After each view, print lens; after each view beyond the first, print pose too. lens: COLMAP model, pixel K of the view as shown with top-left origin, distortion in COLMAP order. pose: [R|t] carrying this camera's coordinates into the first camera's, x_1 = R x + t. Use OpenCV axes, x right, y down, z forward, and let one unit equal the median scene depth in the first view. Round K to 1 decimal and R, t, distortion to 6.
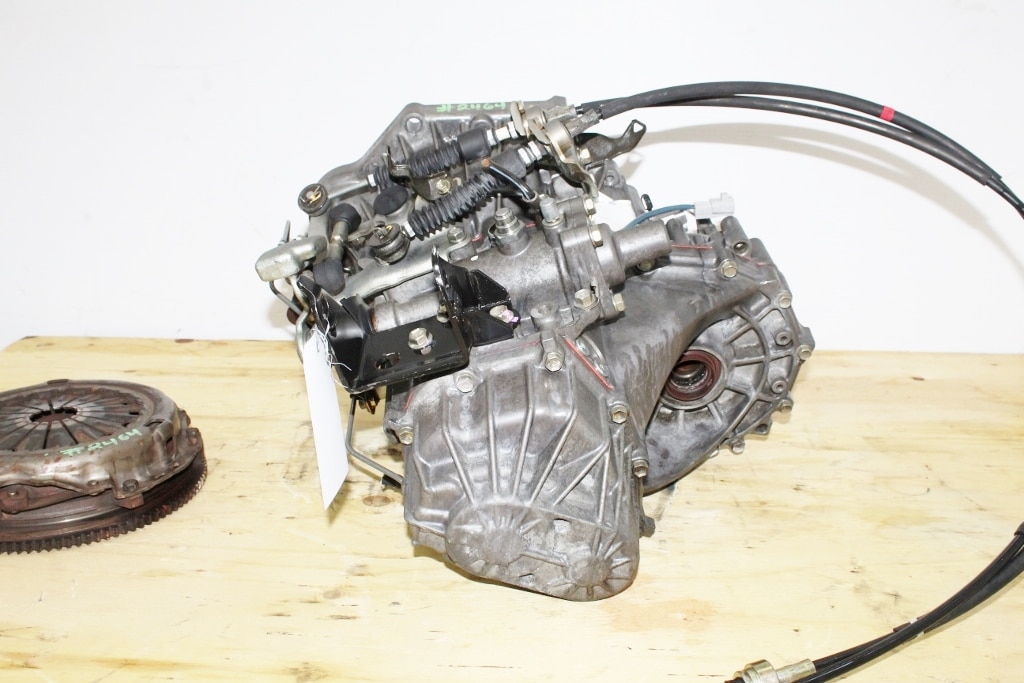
lens RADIAL K [[1052.1, 0, 508.6], [0, 1052.1, 341.6], [0, 0, 1]] dist [-0.070338, 0.000000]
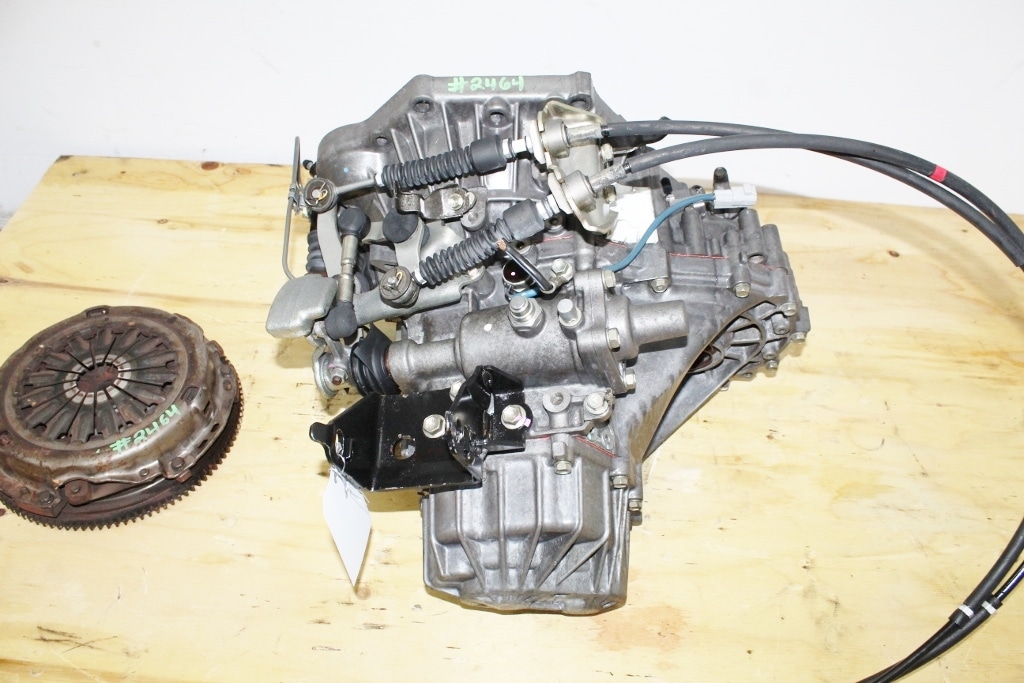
lens RADIAL K [[851.9, 0, 515.9], [0, 851.9, 341.6], [0, 0, 1]] dist [-0.099482, 0.019471]
pose [[0.999608, 0.023845, 0.014674, -0.016294], [-0.027983, 0.868042, 0.495702, -0.442219], [-0.000918, -0.495918, 0.868369, 0.289276]]
